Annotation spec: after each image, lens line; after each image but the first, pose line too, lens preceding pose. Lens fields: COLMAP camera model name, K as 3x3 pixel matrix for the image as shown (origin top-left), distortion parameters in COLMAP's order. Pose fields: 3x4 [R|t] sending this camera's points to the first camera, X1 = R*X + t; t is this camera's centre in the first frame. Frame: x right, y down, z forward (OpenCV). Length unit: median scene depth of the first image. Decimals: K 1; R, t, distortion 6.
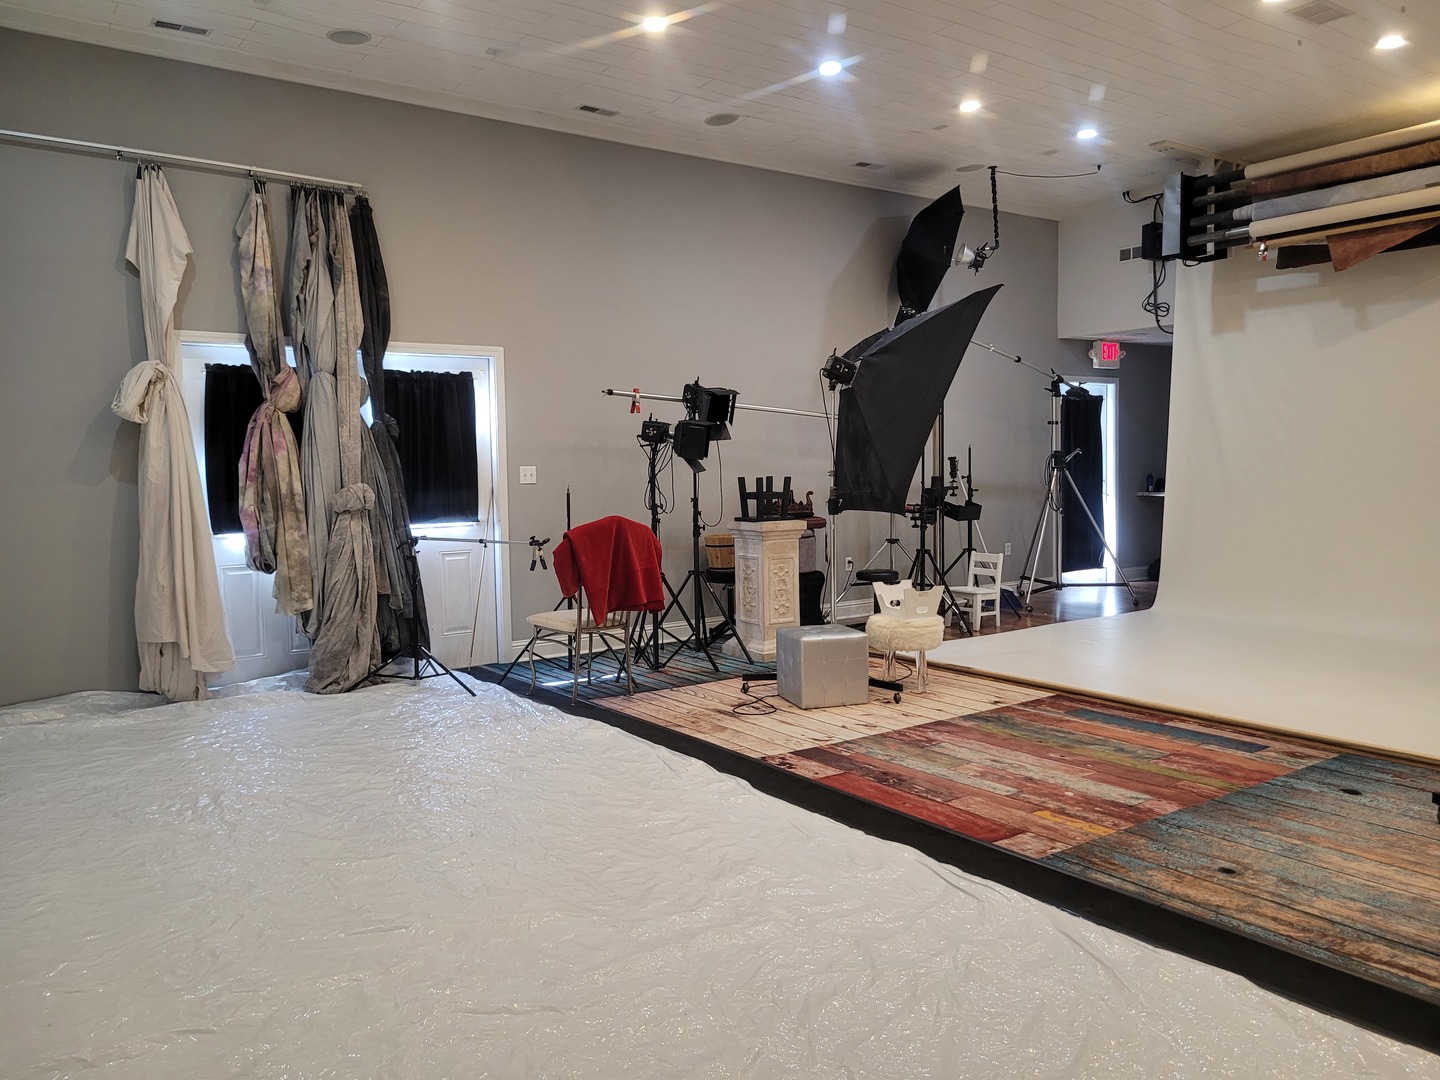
lens RADIAL K [[1099.8, 0, 725.0], [0, 1099.8, 522.3], [0, 0, 1]] dist [0.049999, -0.054312]
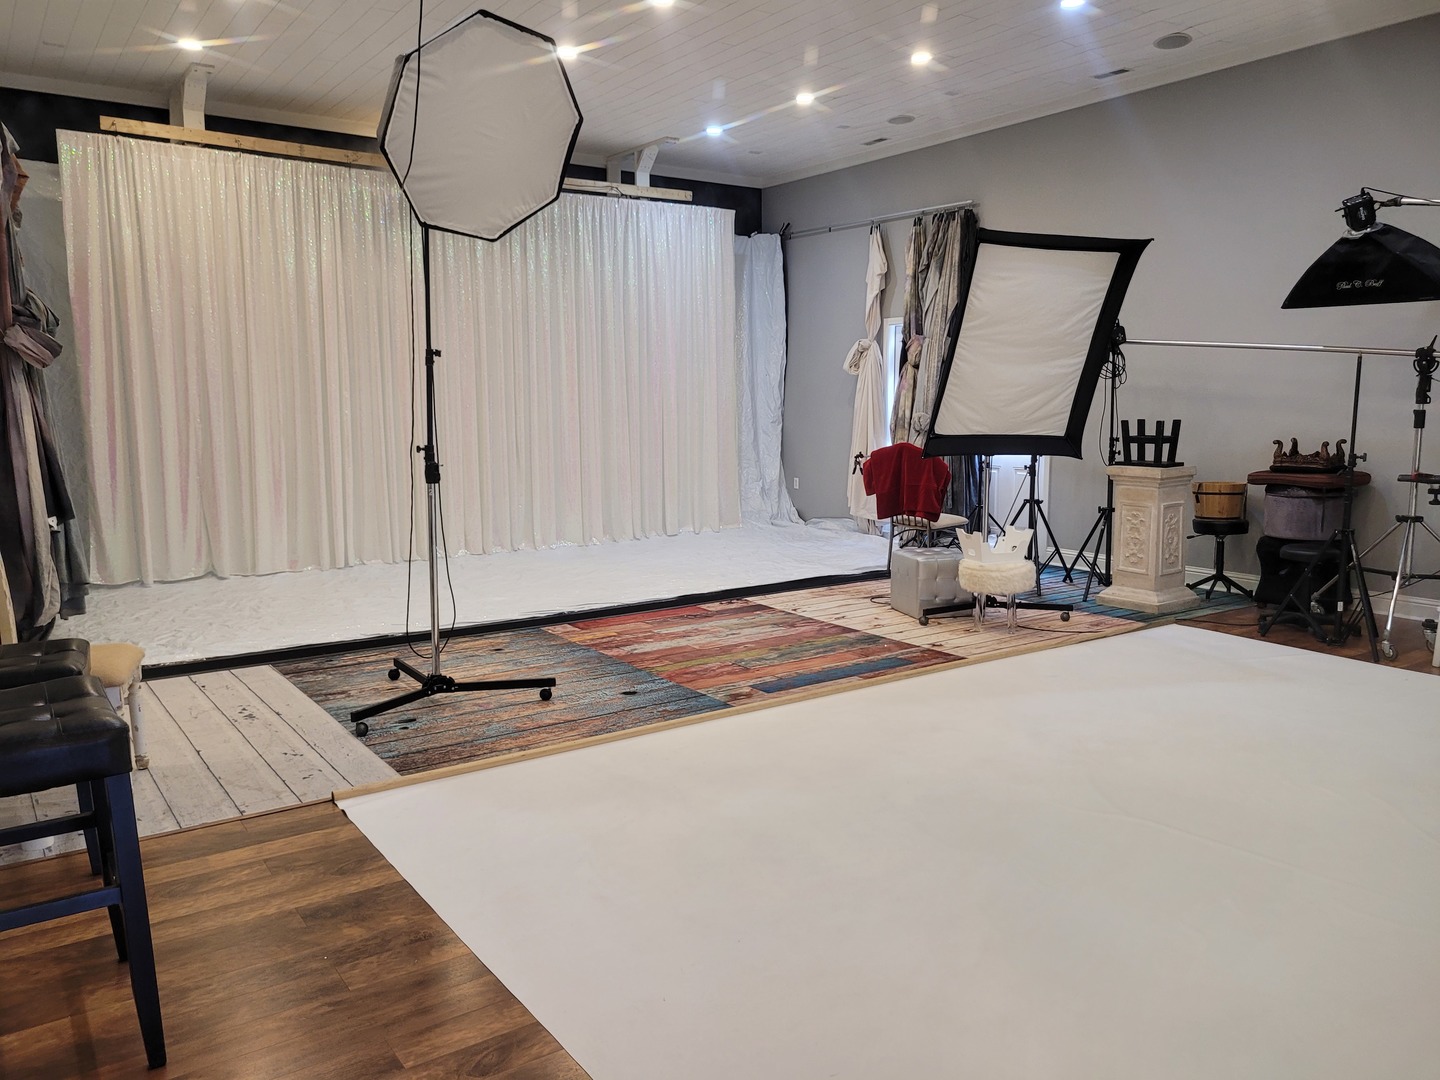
lens RADIAL K [[1099.7, 0, 705.8], [0, 1099.7, 522.1], [0, 0, 1]] dist [0.051056, -0.064500]
pose [[-0.035100, 0.127807, -0.991178, 1.562603], [-0.053672, 0.990117, 0.129570, -0.089308], [0.997942, 0.057746, -0.027893, 1.007606]]
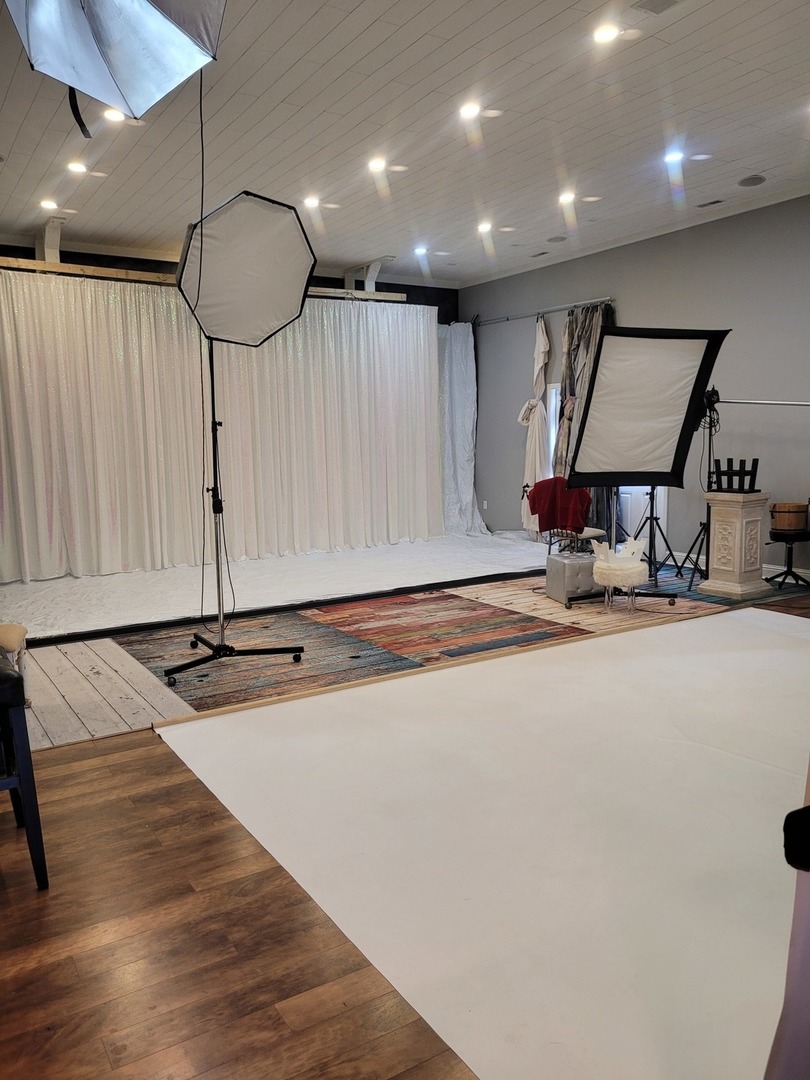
lens RADIAL K [[824.8, 0, 387.0], [0, 824.8, 544.4], [0, 0, 1]] dist [0.049999, -0.054312]
pose [[-0.085840, 0.145062, -0.985692, 1.639676], [-0.037844, 0.988155, 0.148720, -0.112106], [0.995590, 0.050068, -0.079334, 1.042368]]
